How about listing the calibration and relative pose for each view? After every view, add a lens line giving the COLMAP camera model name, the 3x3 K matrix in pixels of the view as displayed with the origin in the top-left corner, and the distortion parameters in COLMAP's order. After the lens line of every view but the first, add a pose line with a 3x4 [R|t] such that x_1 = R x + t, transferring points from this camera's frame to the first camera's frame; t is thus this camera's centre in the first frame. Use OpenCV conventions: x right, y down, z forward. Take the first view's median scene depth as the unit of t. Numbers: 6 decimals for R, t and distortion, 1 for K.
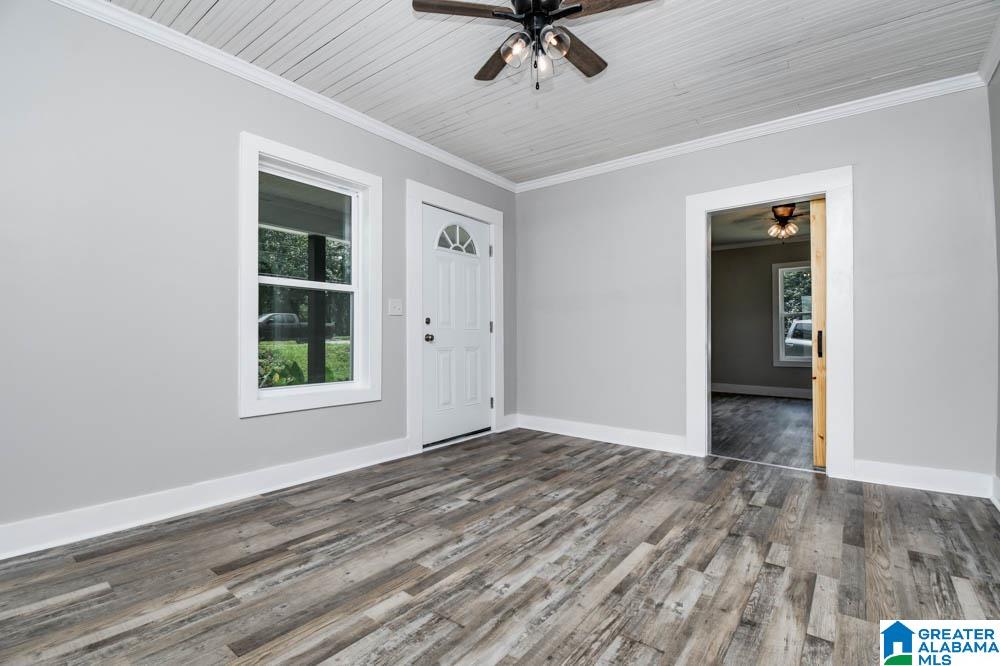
lens RADIAL K [[444.4, 0, 501.4], [0, 444.4, 332.3], [0, 0, 1]] dist [0.015652, -0.018816]
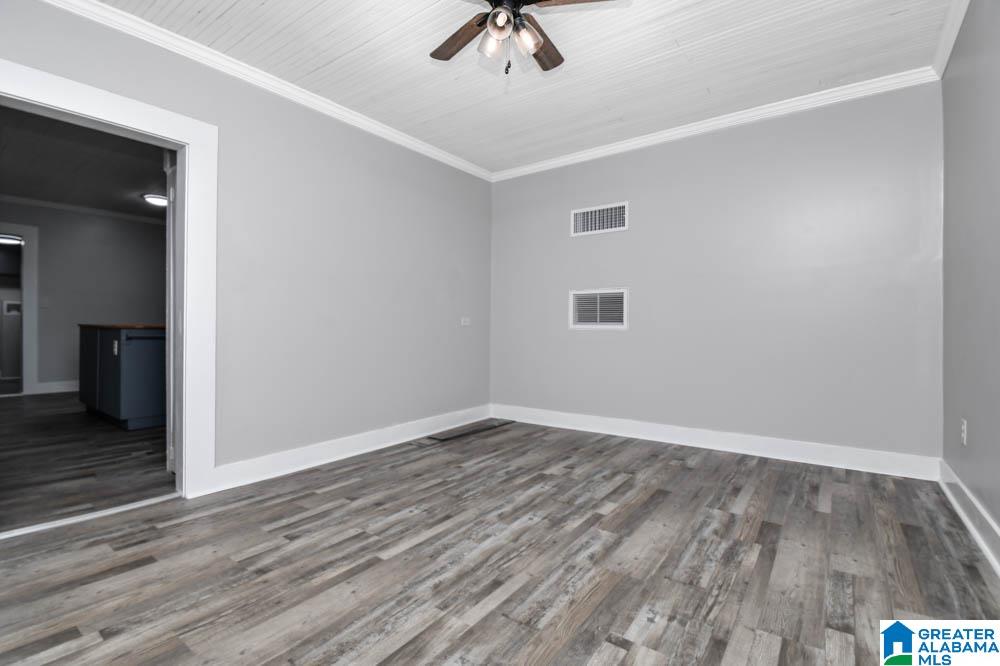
lens RADIAL K [[444.4, 0, 501.4], [0, 444.4, 332.3], [0, 0, 1]] dist [0.015652, -0.018816]
pose [[-0.999363, -0.003133, -0.035552, 0.127109], [-0.003054, 0.999993, -0.002270, 0.021527], [0.035559, -0.002160, -0.999365, 1.999386]]
